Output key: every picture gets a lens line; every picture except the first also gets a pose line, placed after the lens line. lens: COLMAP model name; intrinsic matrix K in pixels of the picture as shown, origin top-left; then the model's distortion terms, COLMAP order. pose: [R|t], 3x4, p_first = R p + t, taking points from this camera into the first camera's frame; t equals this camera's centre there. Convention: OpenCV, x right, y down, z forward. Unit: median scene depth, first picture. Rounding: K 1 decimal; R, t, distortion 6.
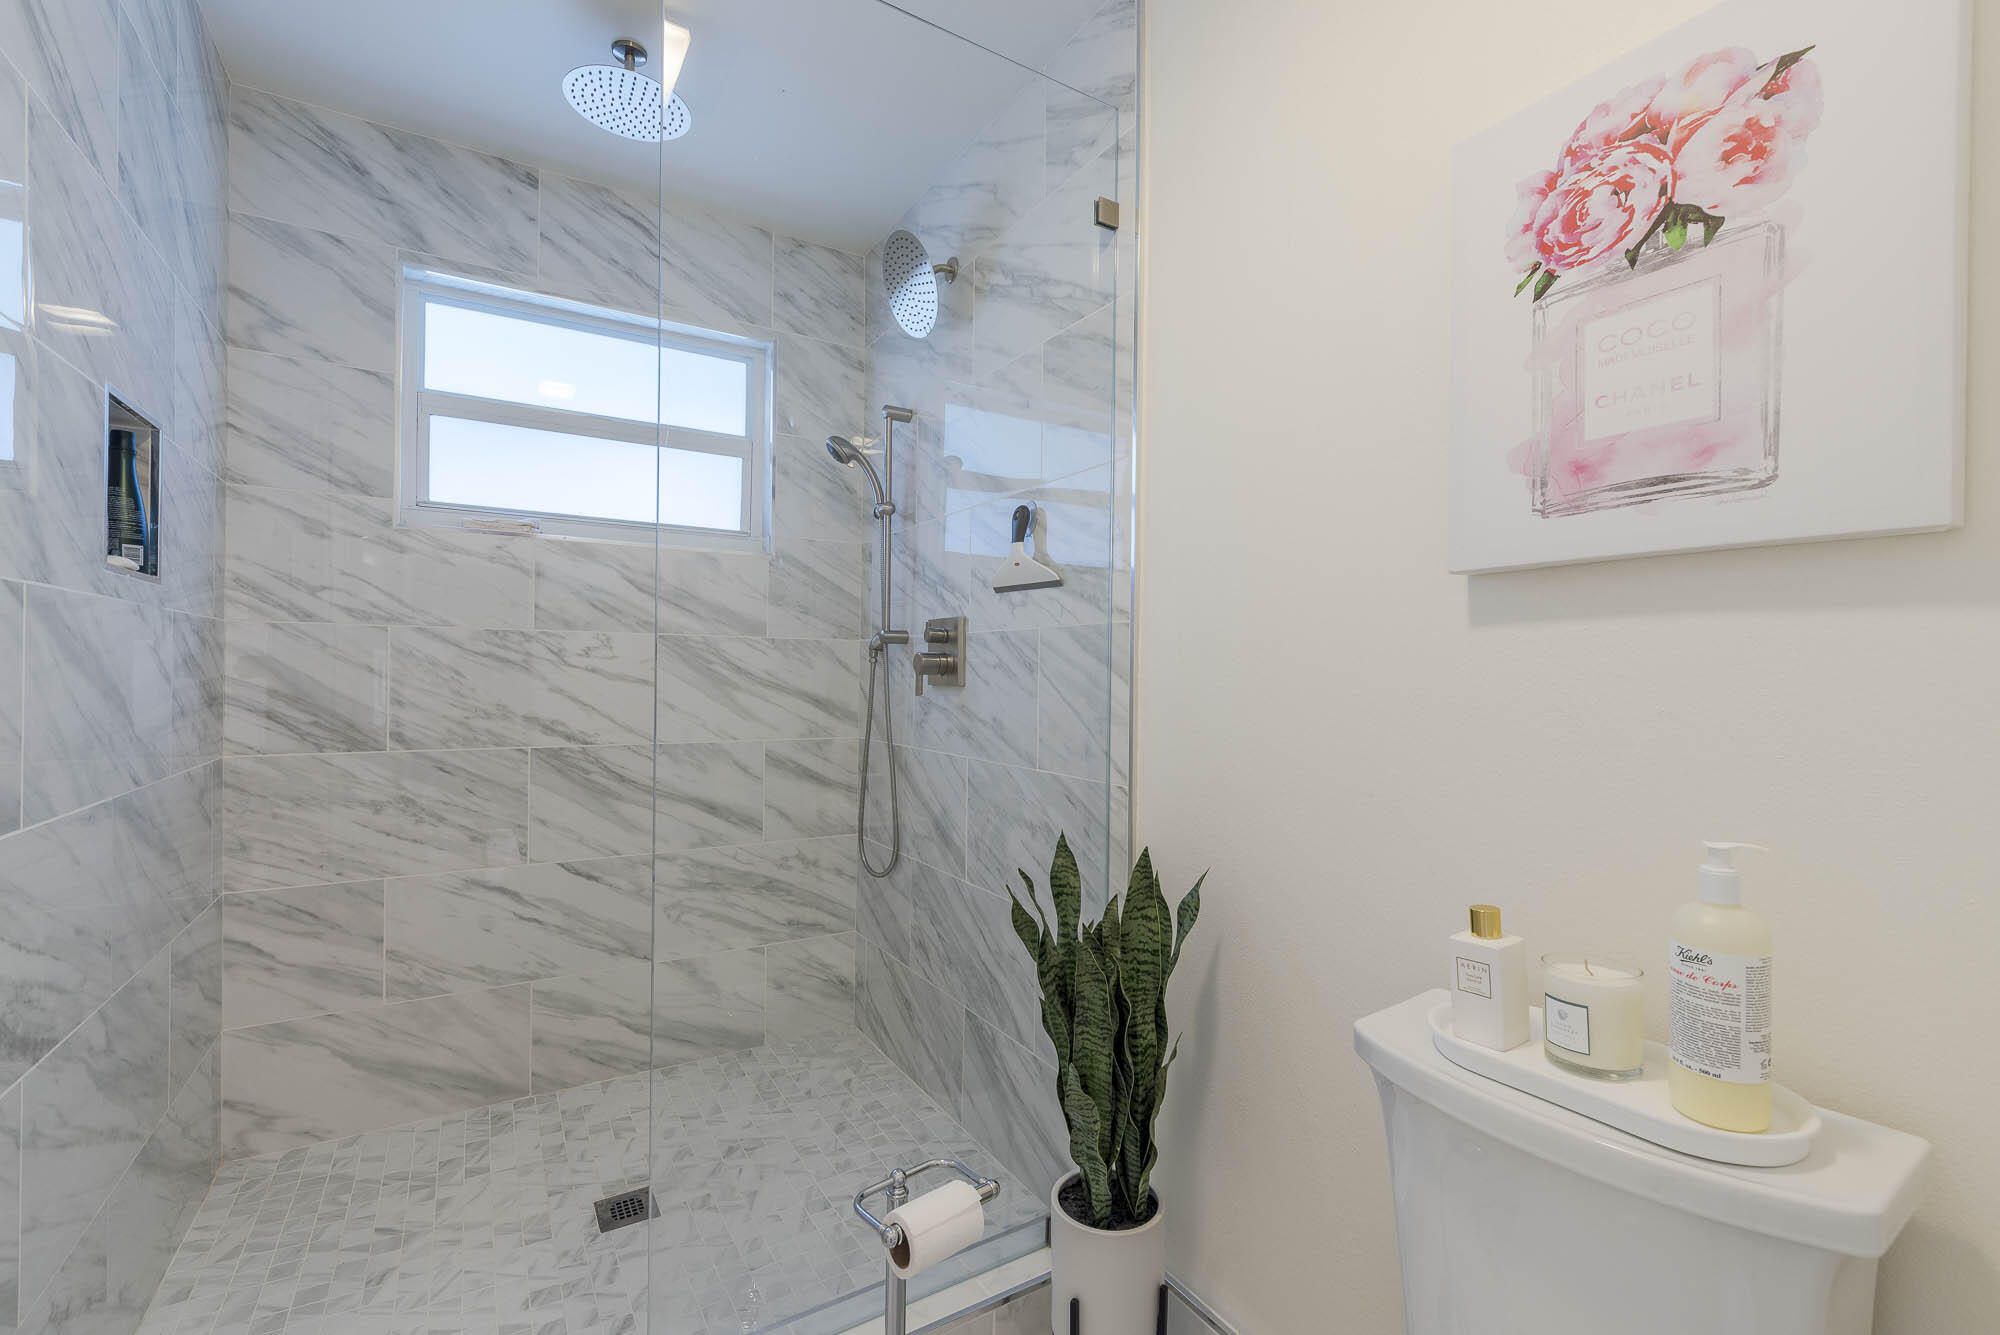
lens RADIAL K [[861.2, 0, 1000.5], [0, 861.2, 665.0], [0, 0, 1]] dist [0.006385, -0.000172]
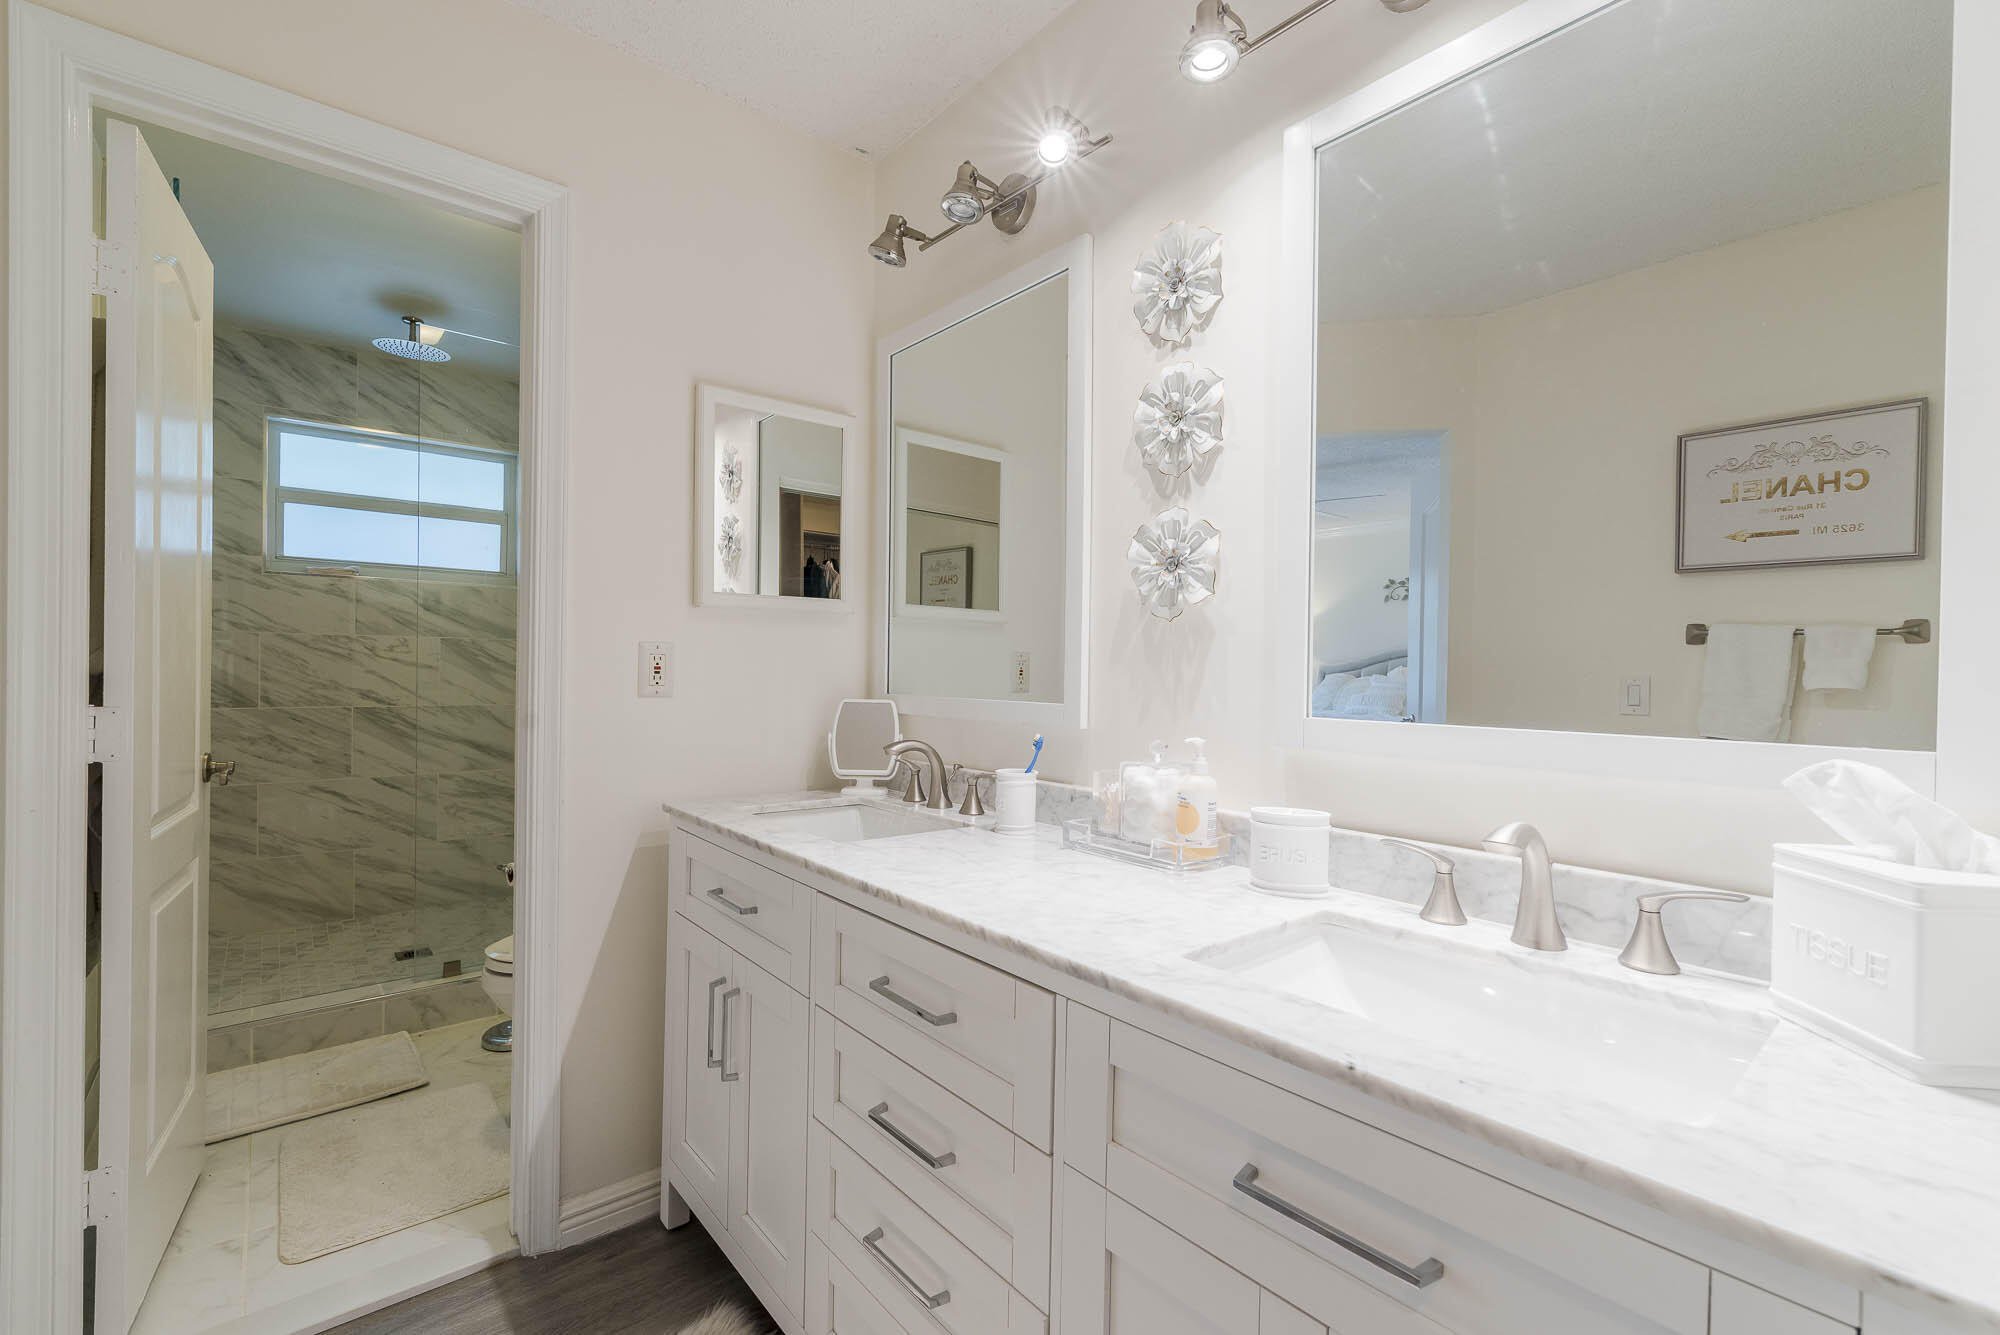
lens RADIAL K [[861.2, 0, 1000.1], [0, 861.2, 667.0], [0, 0, 1]] dist [0.006385, -0.000172]
pose [[0.988393, -0.002358, 0.151903, 0.421838], [0.001962, 0.999994, 0.002758, 0.018077], [-0.151908, -0.002428, 0.988392, -0.810916]]
